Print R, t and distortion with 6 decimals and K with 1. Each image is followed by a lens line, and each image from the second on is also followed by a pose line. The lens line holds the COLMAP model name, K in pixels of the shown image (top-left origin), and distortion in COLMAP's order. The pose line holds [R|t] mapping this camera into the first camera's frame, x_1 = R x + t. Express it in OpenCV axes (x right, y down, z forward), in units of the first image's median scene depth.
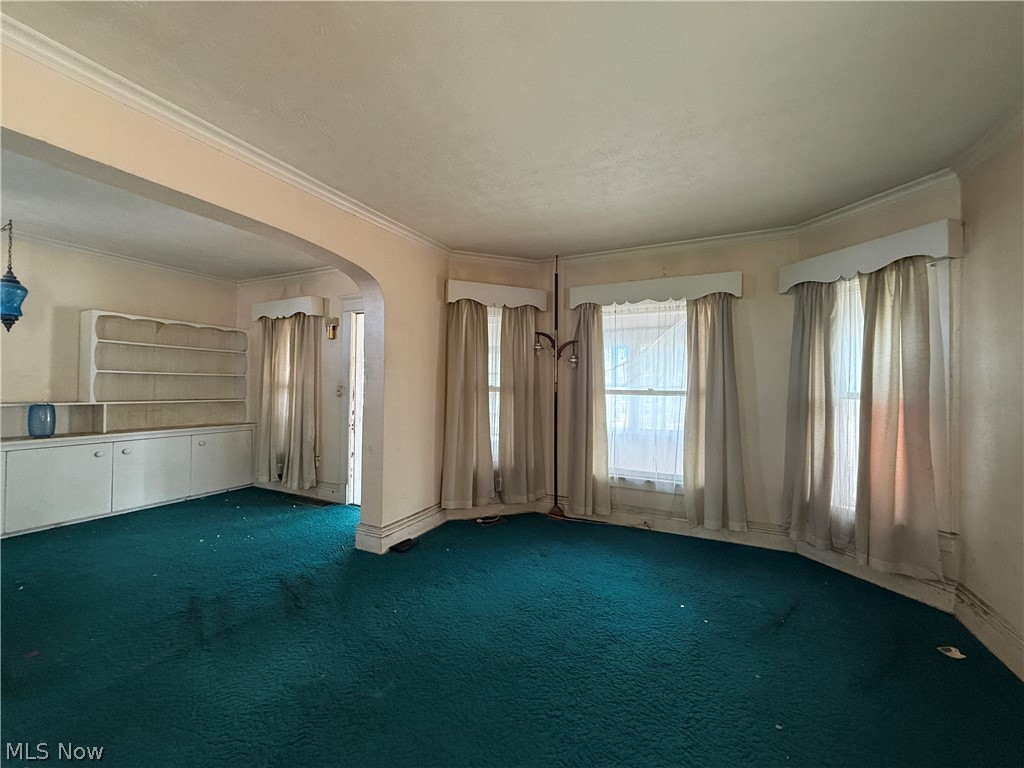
lens RADIAL K [[409.1, 0, 514.3], [0, 409.1, 384.0], [0, 0, 1]] dist [-0.003207, 0.000058]
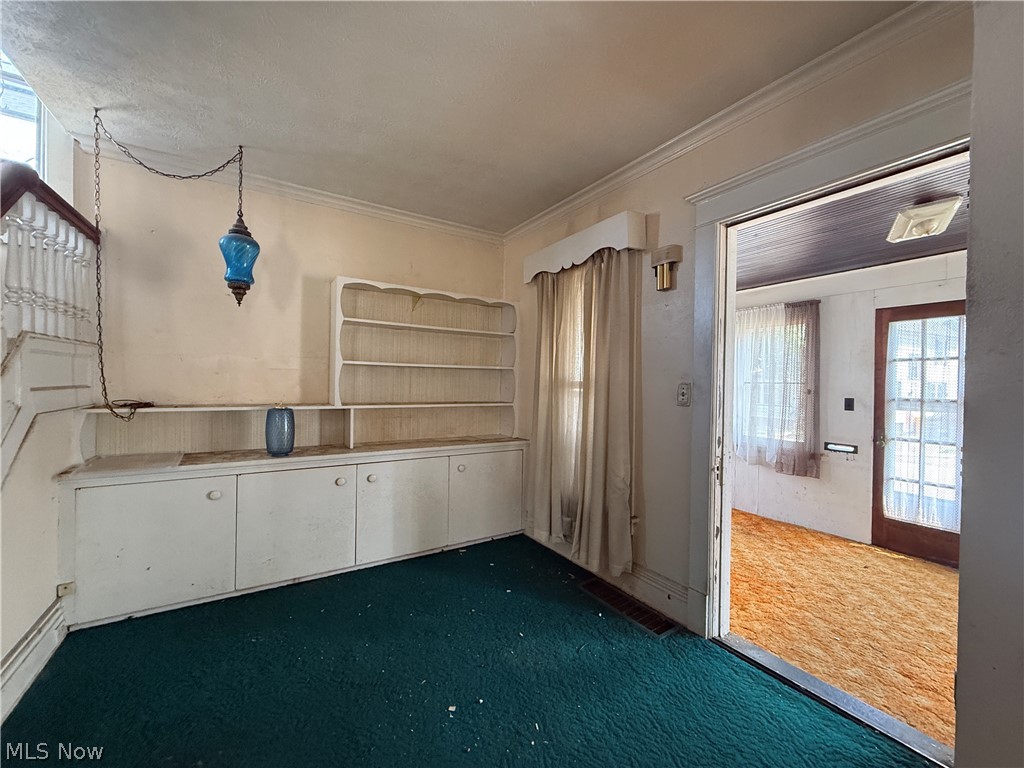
lens RADIAL K [[409.1, 0, 511.7], [0, 409.1, 384.6], [0, 0, 1]] dist [-0.003207, 0.000058]
pose [[0.849036, 0.003612, -0.528323, -0.343008], [-0.000747, 0.999984, 0.005637, 0.003299], [0.528335, -0.004391, 0.849025, 0.475969]]
